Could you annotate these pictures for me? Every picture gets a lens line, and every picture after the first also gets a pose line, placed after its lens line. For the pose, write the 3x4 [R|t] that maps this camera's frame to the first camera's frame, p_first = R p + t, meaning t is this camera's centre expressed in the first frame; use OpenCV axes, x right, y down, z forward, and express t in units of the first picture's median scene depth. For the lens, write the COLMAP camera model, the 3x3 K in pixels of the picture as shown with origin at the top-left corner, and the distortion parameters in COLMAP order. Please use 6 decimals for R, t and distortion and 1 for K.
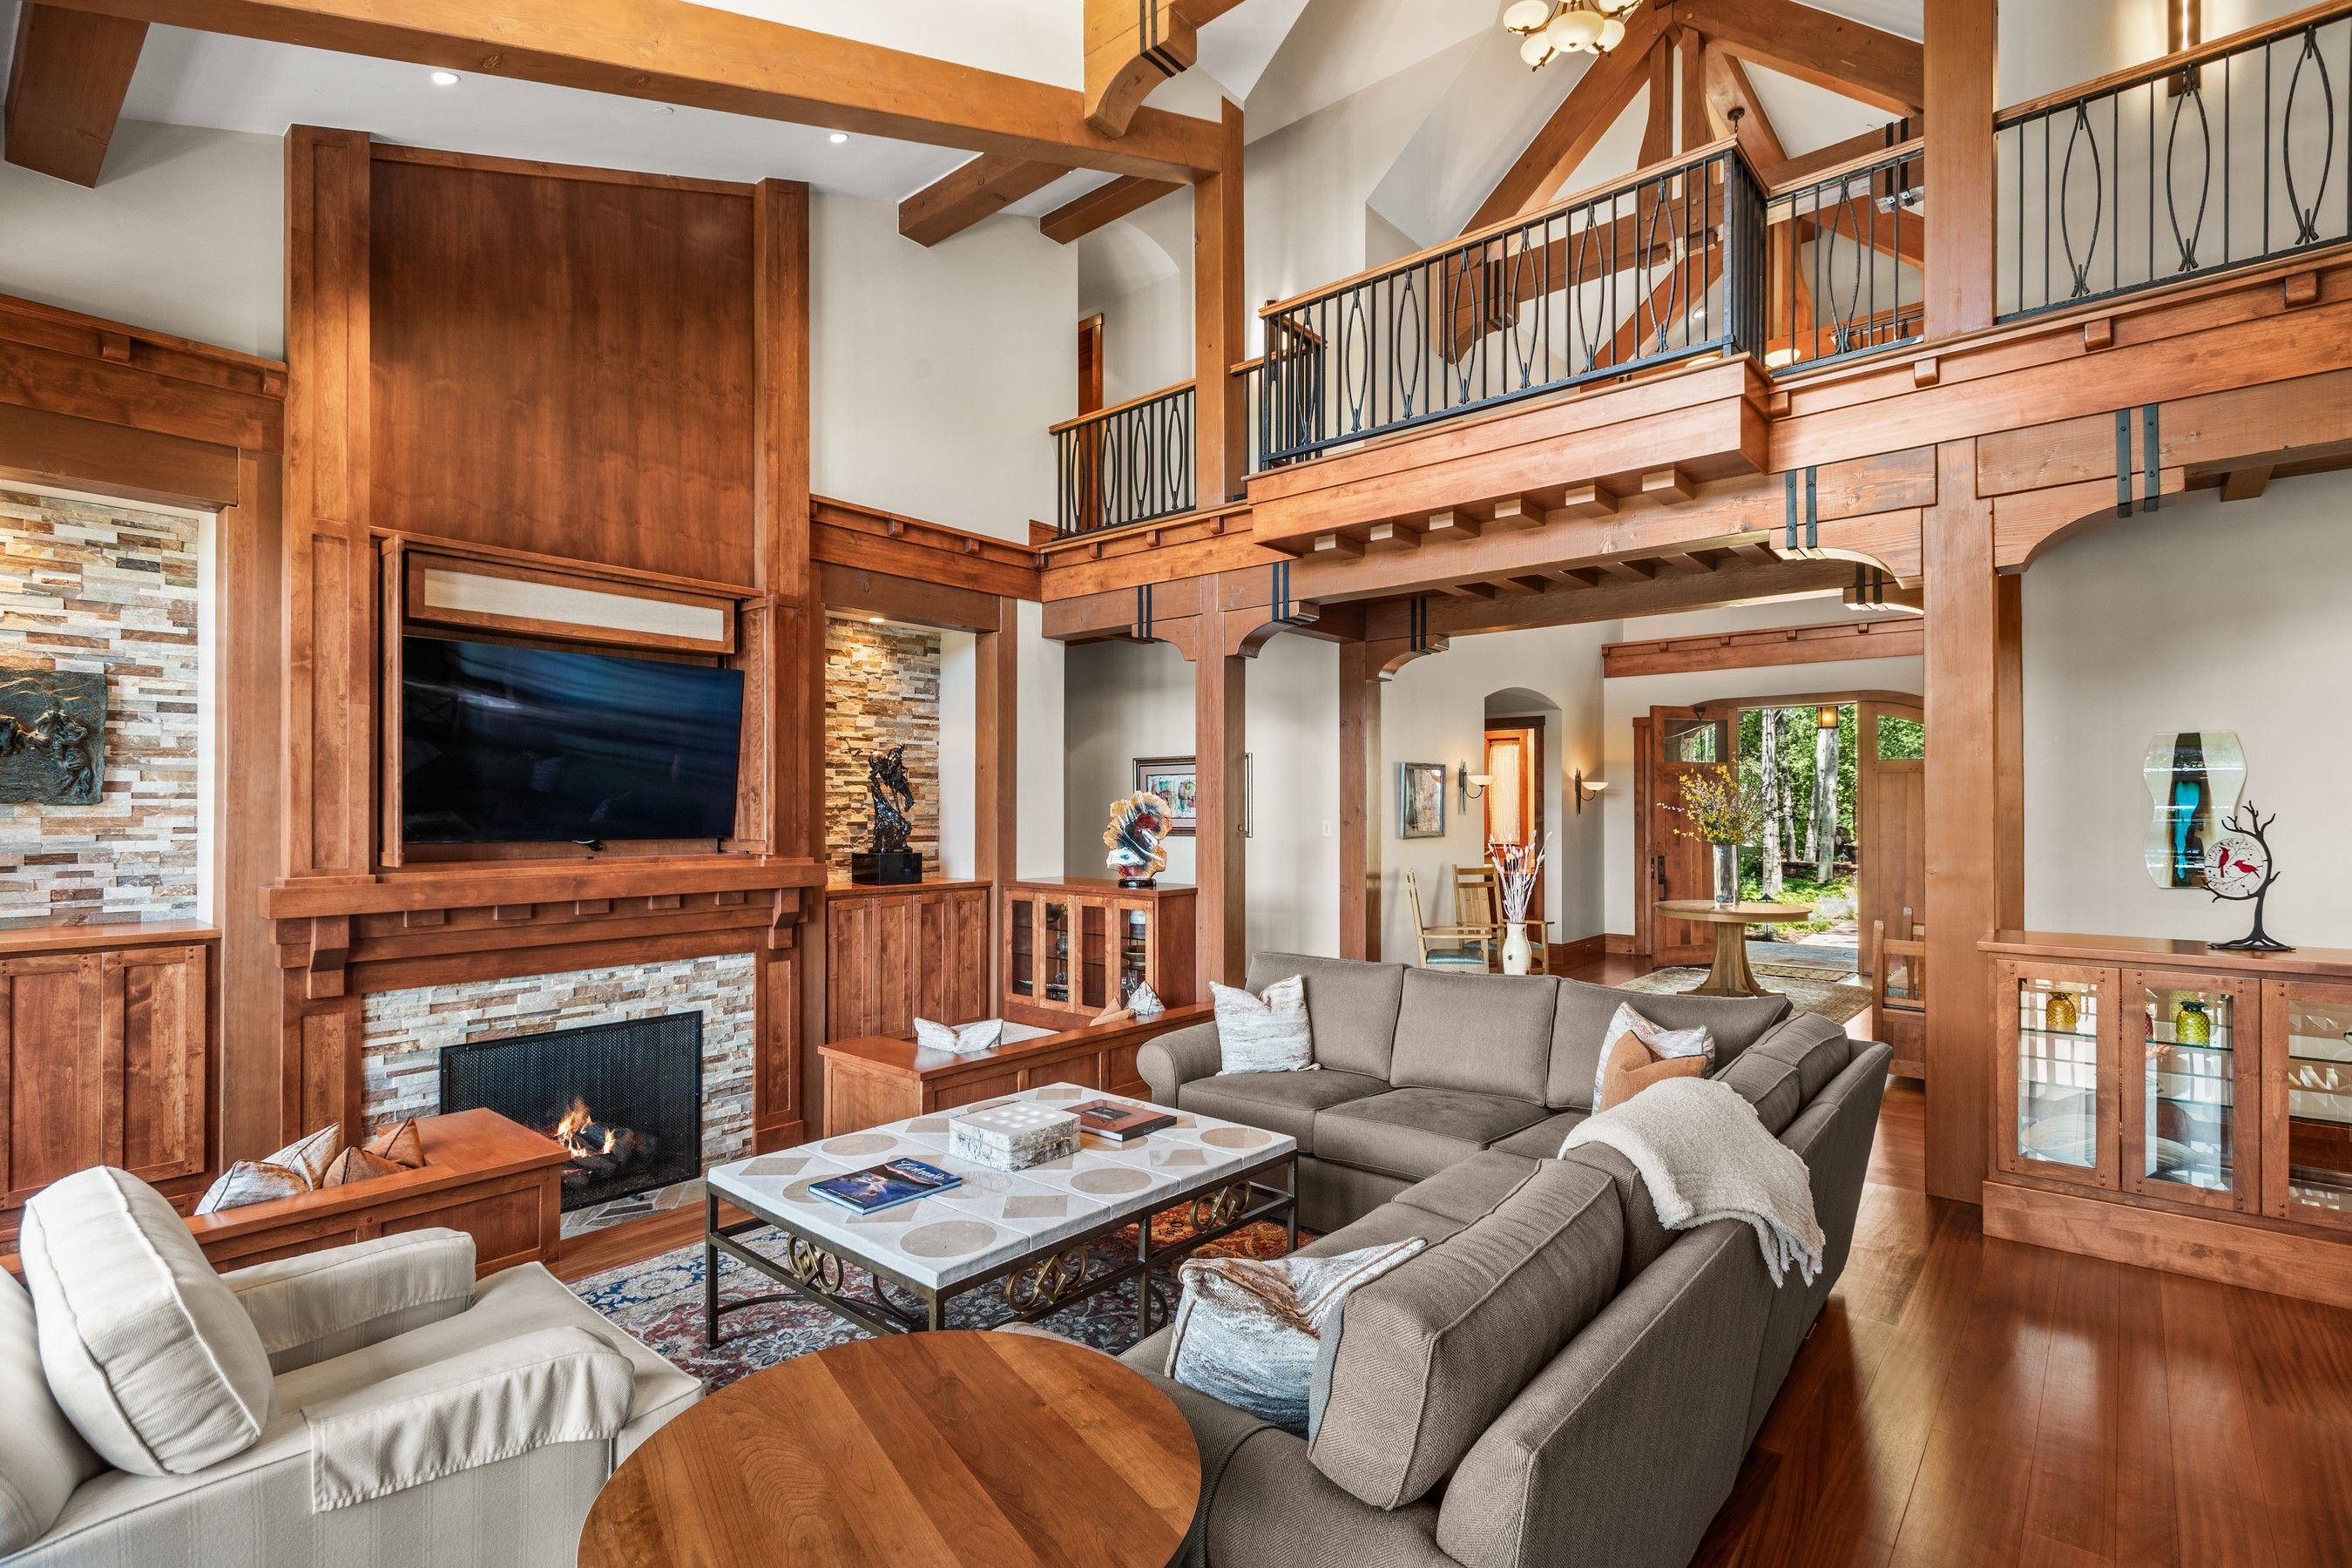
lens RADIAL K [[1111.8, 0, 1175.9], [0, 1111.8, 800.3], [0, 0, 1]] dist [0.008875, -0.002179]
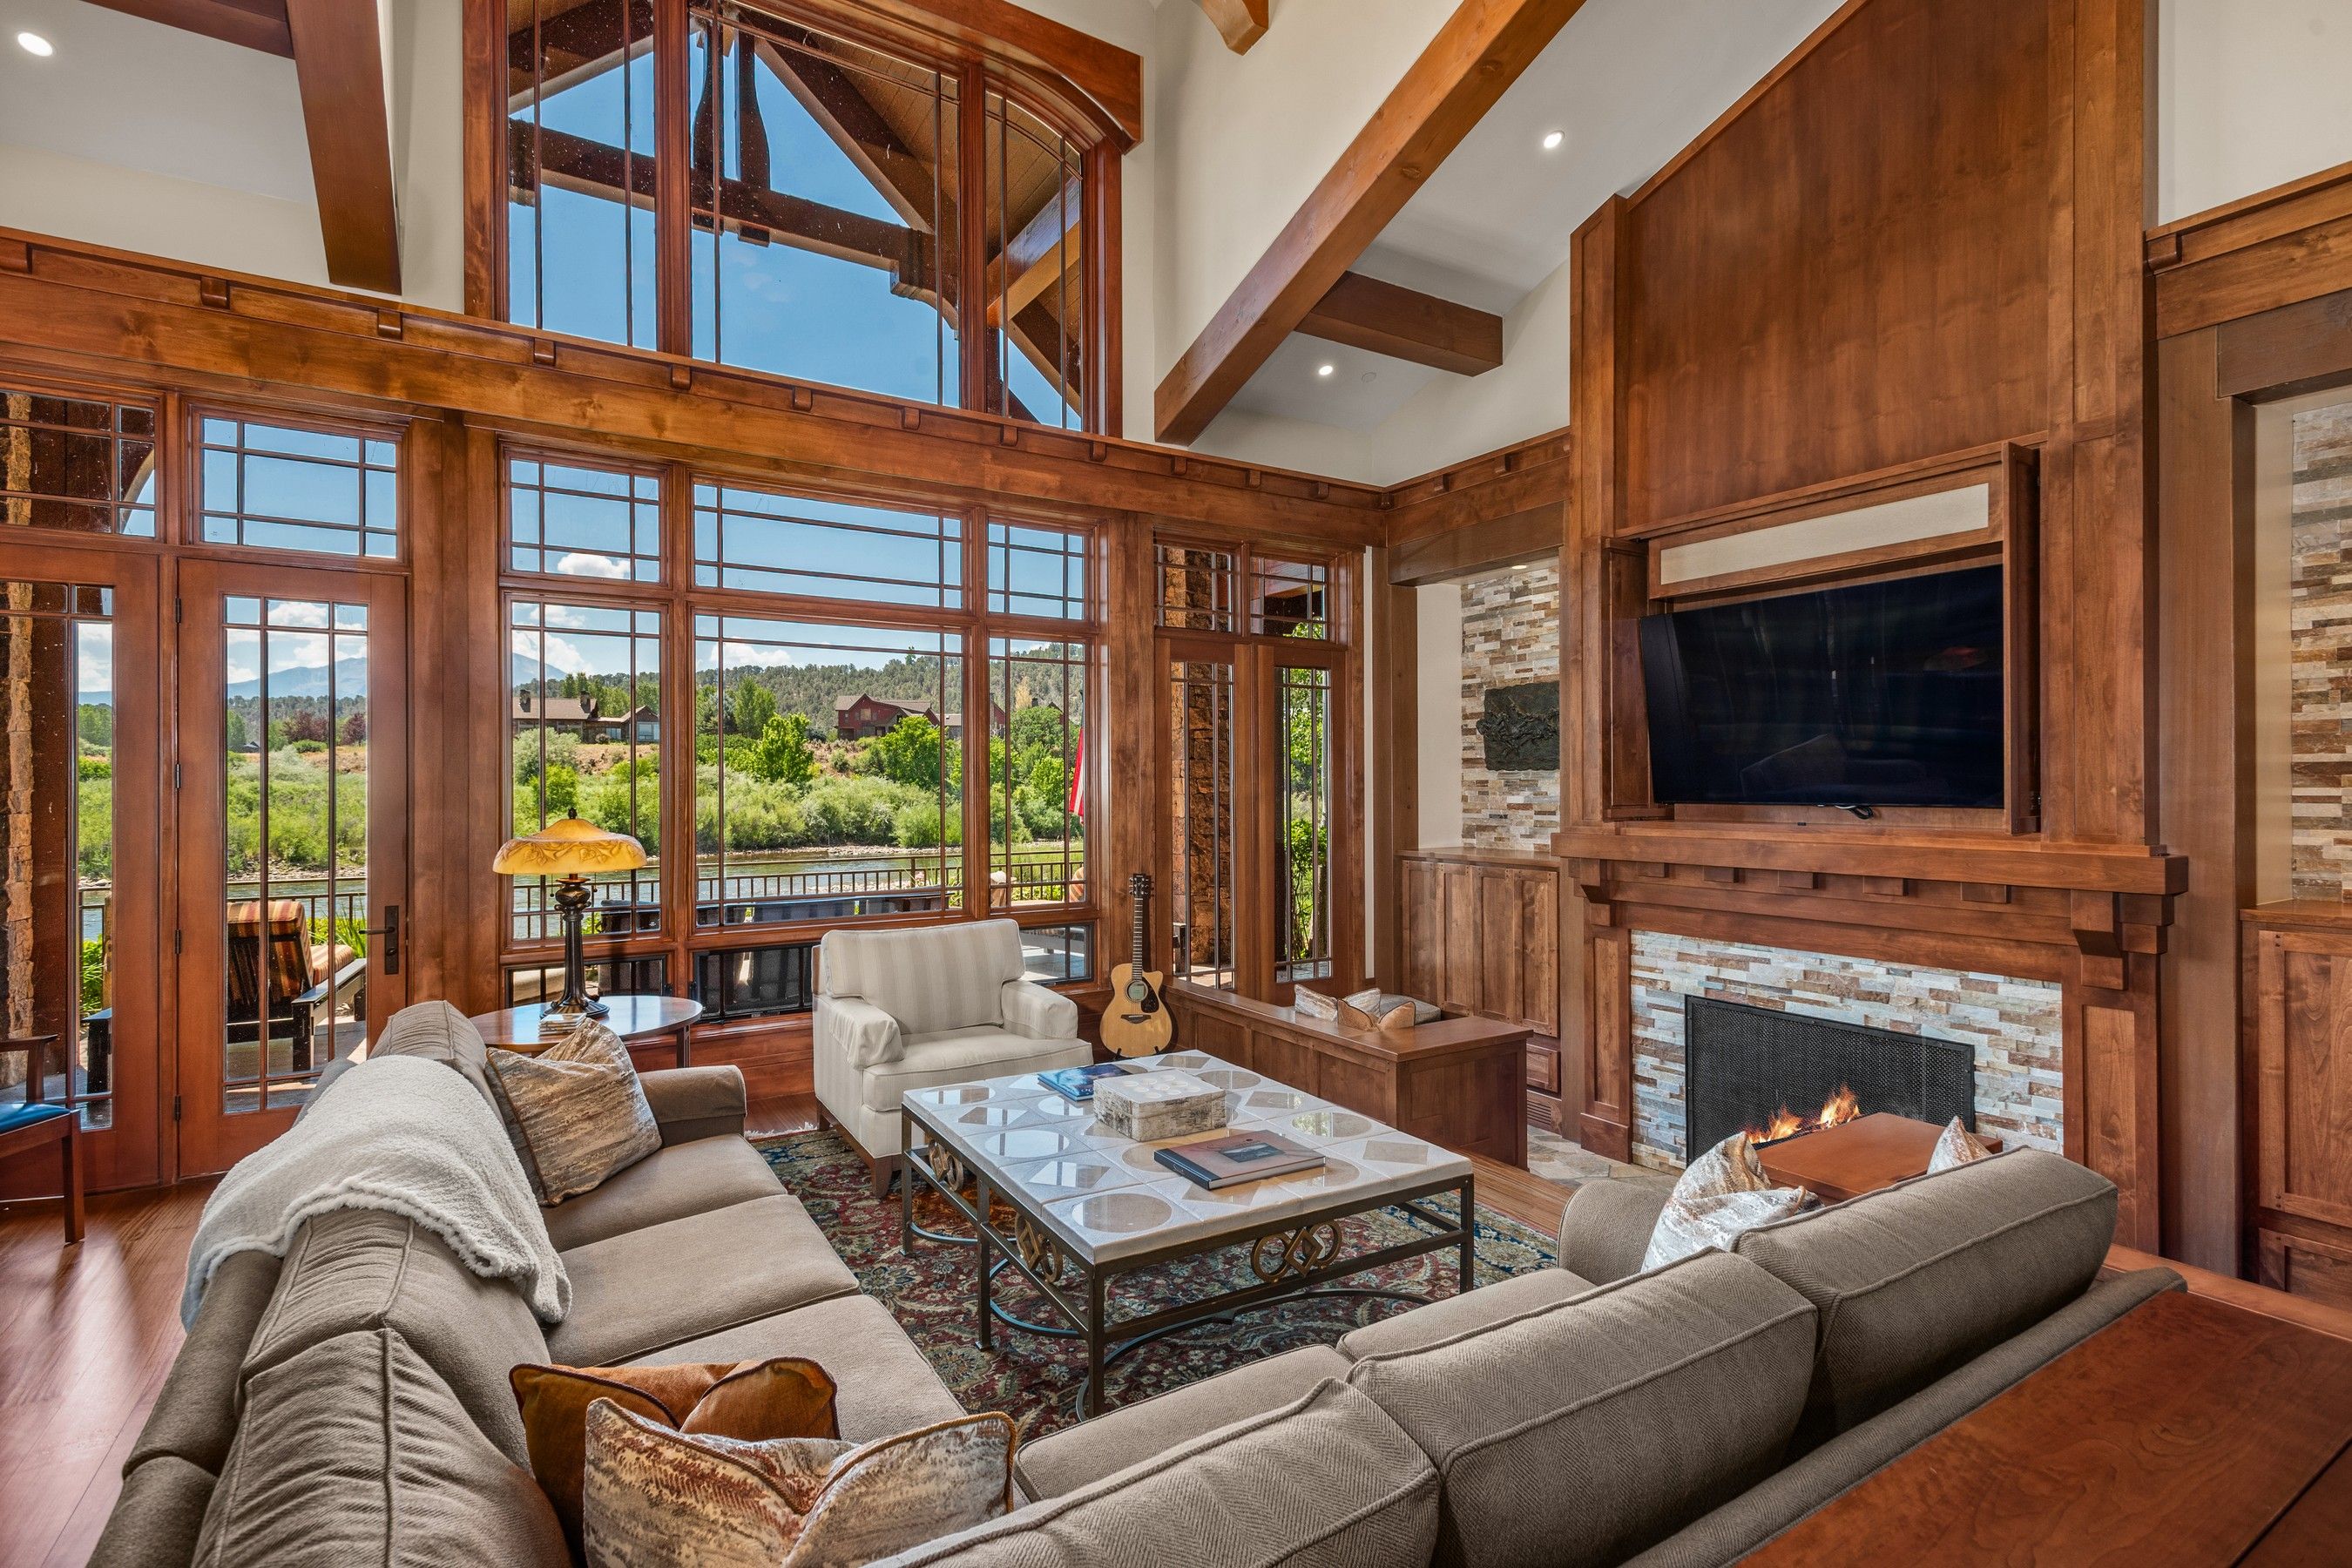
lens RADIAL K [[1111.8, 0, 1177.9], [0, 1111.8, 785.5], [0, 0, 1]] dist [0.008875, -0.002179]
pose [[-0.320595, -0.001283, -0.947216, 0.464832], [0.007945, 0.999960, -0.004044, 0.021025], [0.947183, -0.008822, -0.320572, 0.816319]]
